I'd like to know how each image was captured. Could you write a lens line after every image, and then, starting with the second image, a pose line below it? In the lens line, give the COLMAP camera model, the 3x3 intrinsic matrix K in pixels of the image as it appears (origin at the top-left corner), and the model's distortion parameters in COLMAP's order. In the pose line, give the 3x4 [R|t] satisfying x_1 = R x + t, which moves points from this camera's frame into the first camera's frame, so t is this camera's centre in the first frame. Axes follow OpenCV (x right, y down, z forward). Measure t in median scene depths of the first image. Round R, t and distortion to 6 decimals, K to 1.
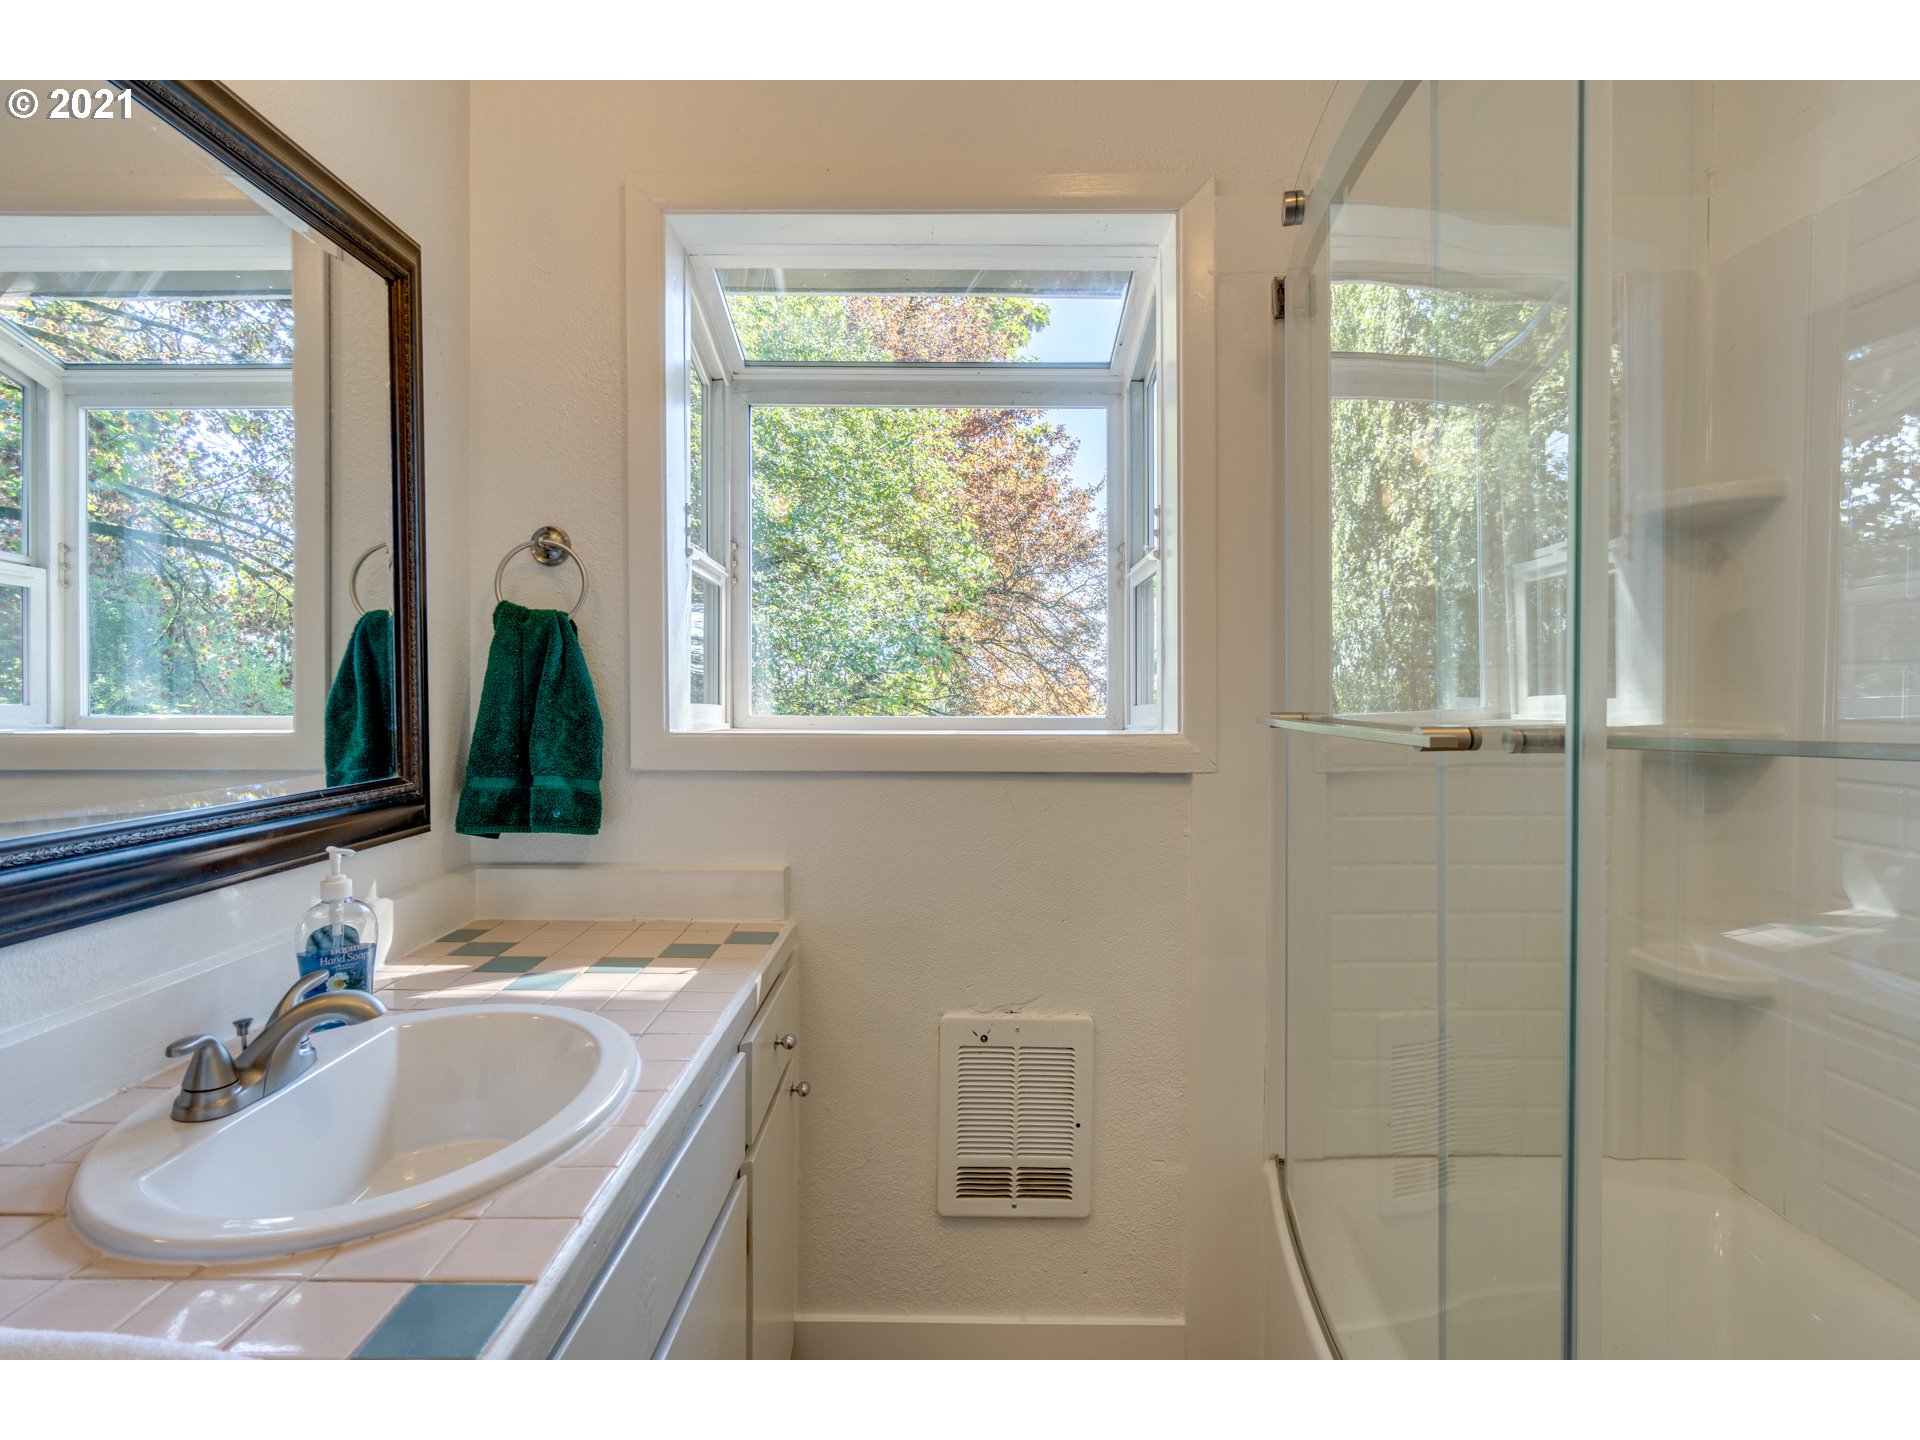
lens RADIAL K [[975.5, 0, 949.9], [0, 975.5, 714.8], [0, 0, 1]] dist [-0.003979, 0.001501]
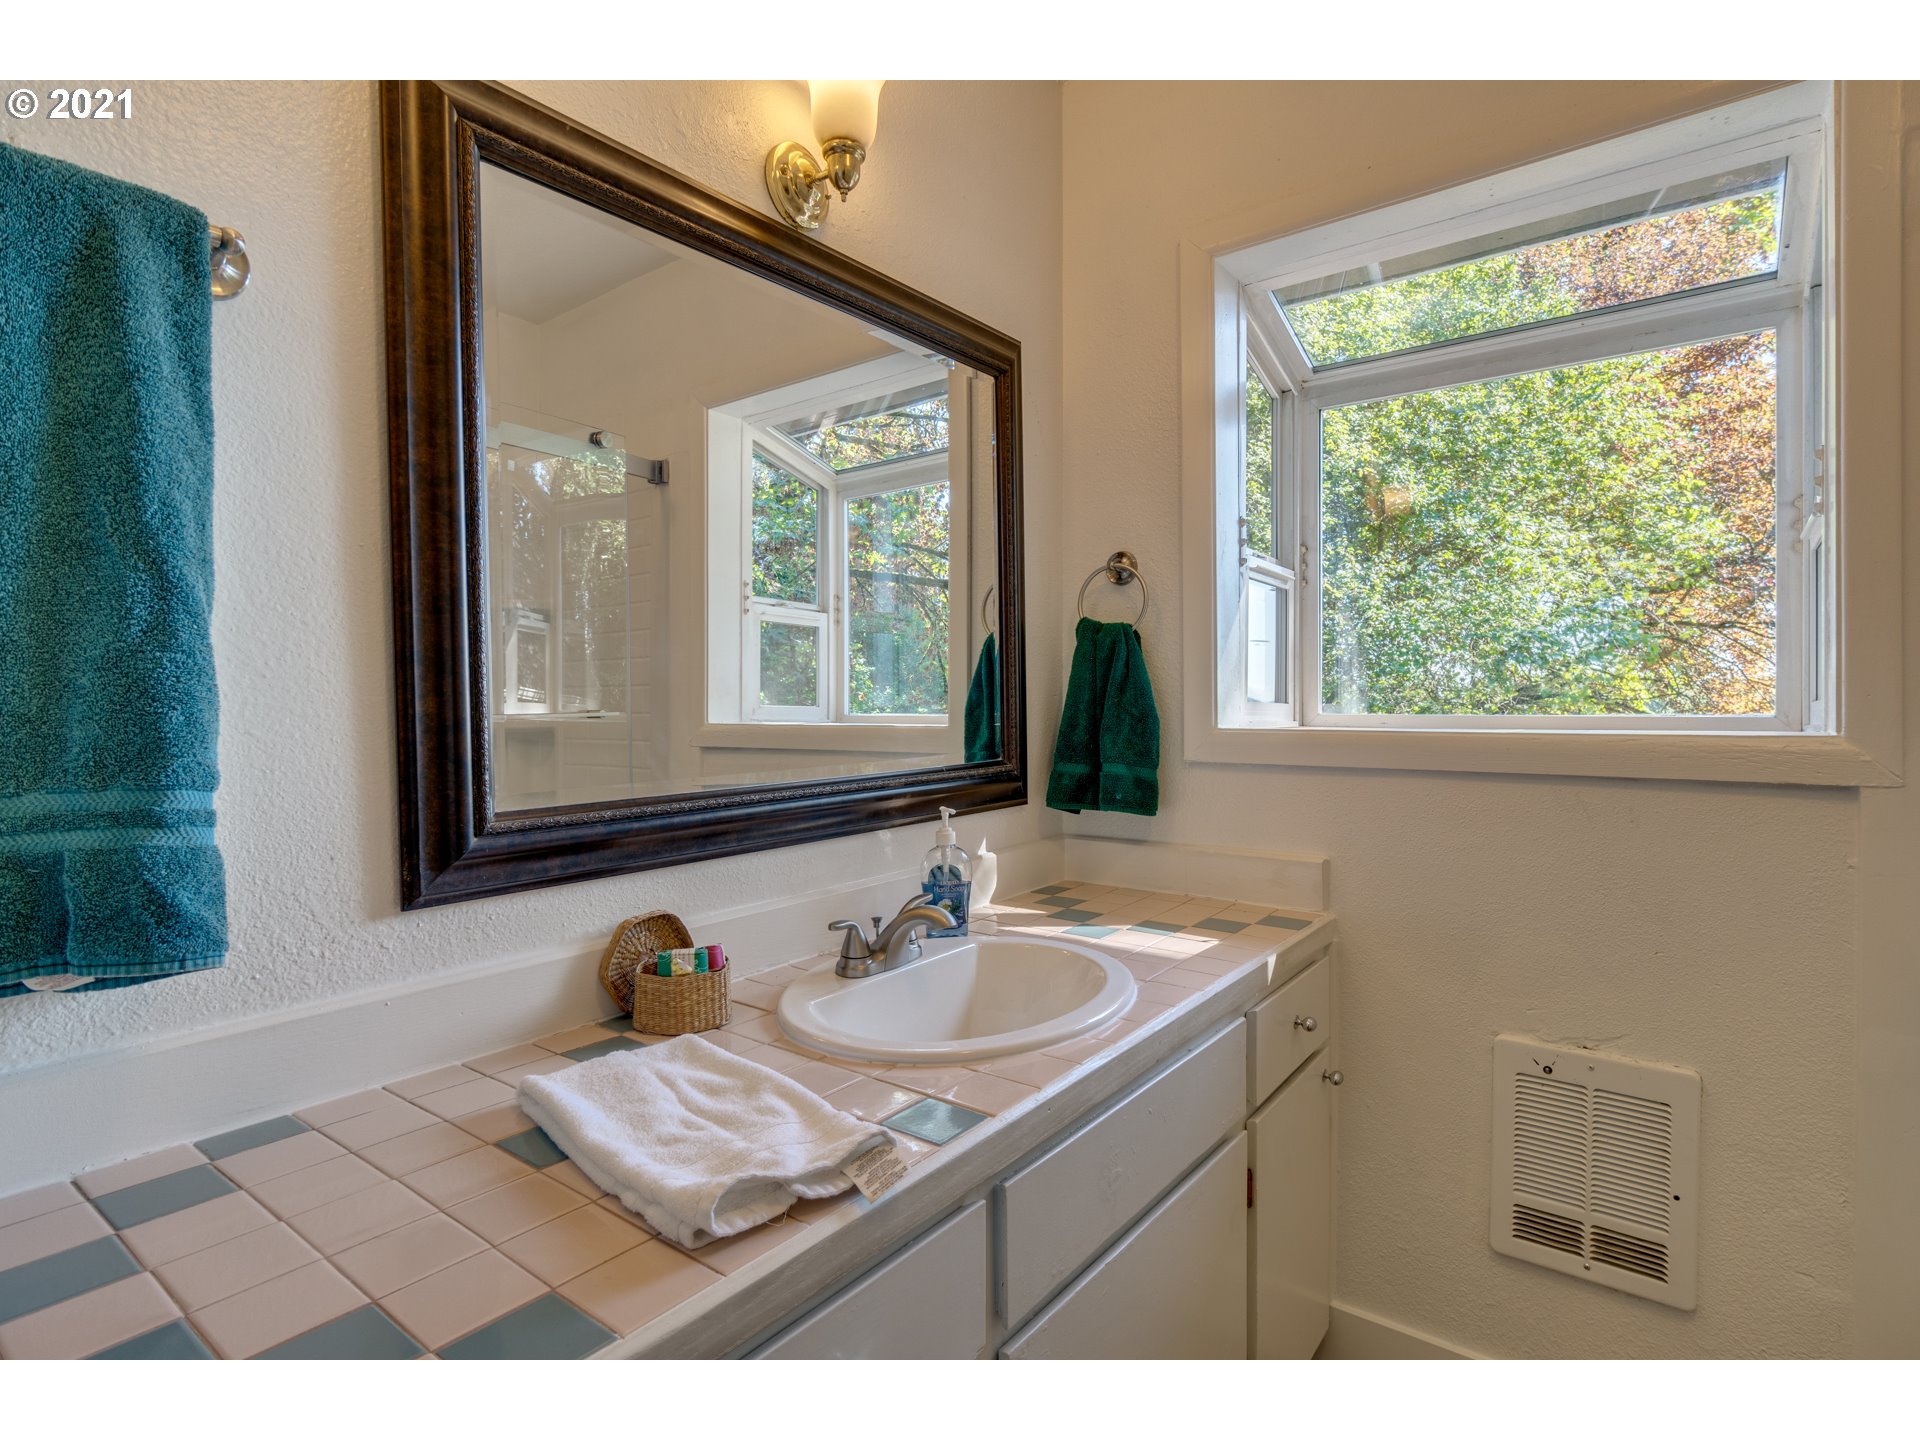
lens RADIAL K [[975.5, 0, 949.9], [0, 975.5, 714.8], [0, 0, 1]] dist [-0.003979, 0.001501]
pose [[0.788212, 0.001111, -0.615402, 0.152889], [-0.002894, 0.999994, -0.001902, 0.006212], [0.615397, 0.003280, 0.788211, -0.052990]]
